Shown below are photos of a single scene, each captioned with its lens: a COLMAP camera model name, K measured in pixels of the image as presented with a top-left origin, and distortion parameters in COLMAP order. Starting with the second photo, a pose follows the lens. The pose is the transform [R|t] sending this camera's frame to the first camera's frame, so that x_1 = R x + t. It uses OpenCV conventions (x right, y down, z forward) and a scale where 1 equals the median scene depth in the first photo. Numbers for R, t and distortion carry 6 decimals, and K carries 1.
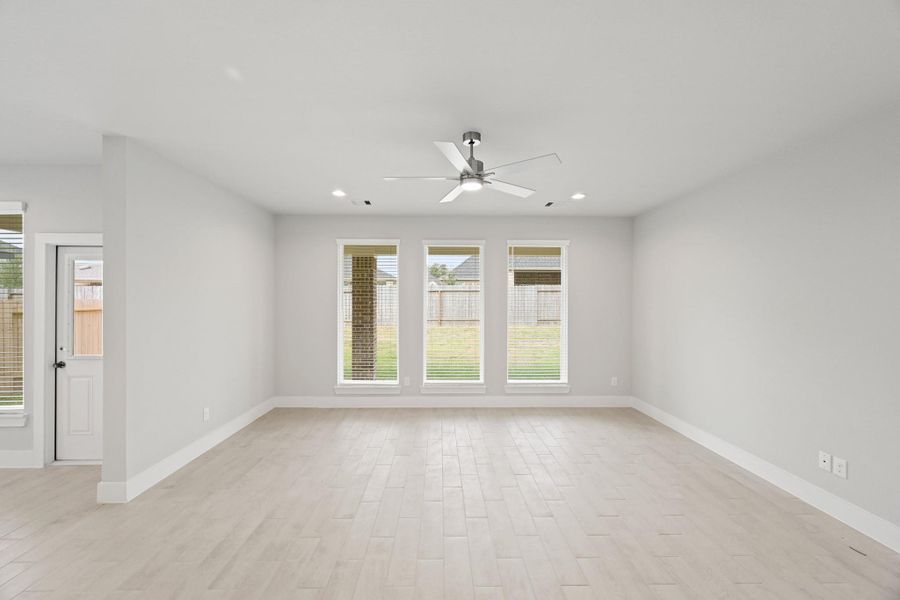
lens RADIAL K [[352.8, 0, 450.0], [0, 352.8, 300.0], [0, 0, 1]] dist [-0.000052, 0.000119]
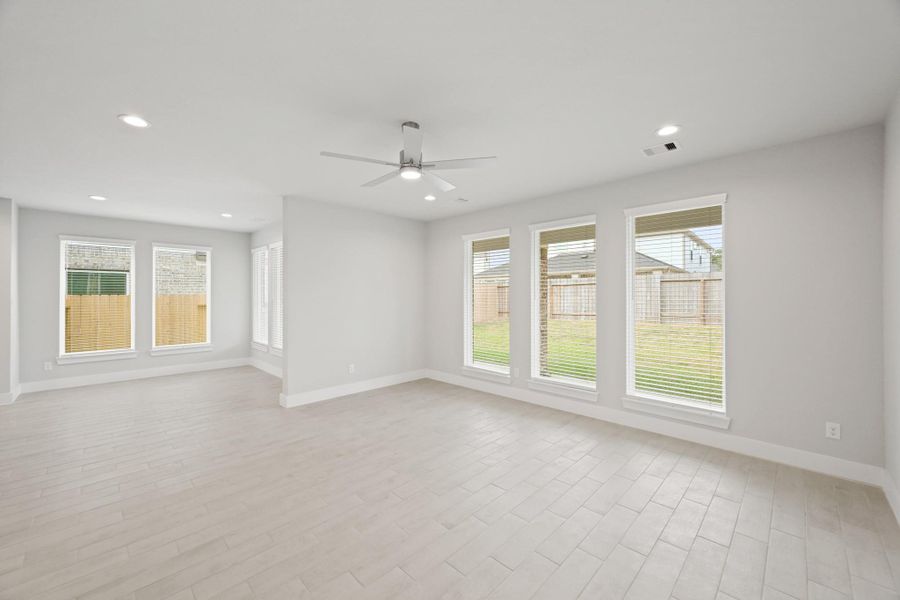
lens RADIAL K [[354.8, 0, 449.9], [0, 354.8, 289.2], [0, 0, 1]] dist [-0.000669, 0.000030]
pose [[0.705854, -0.012338, -0.708250, 0.450876], [0.003672, 0.999899, -0.013758, 0.013313], [0.708348, 0.007111, 0.705828, 0.180060]]
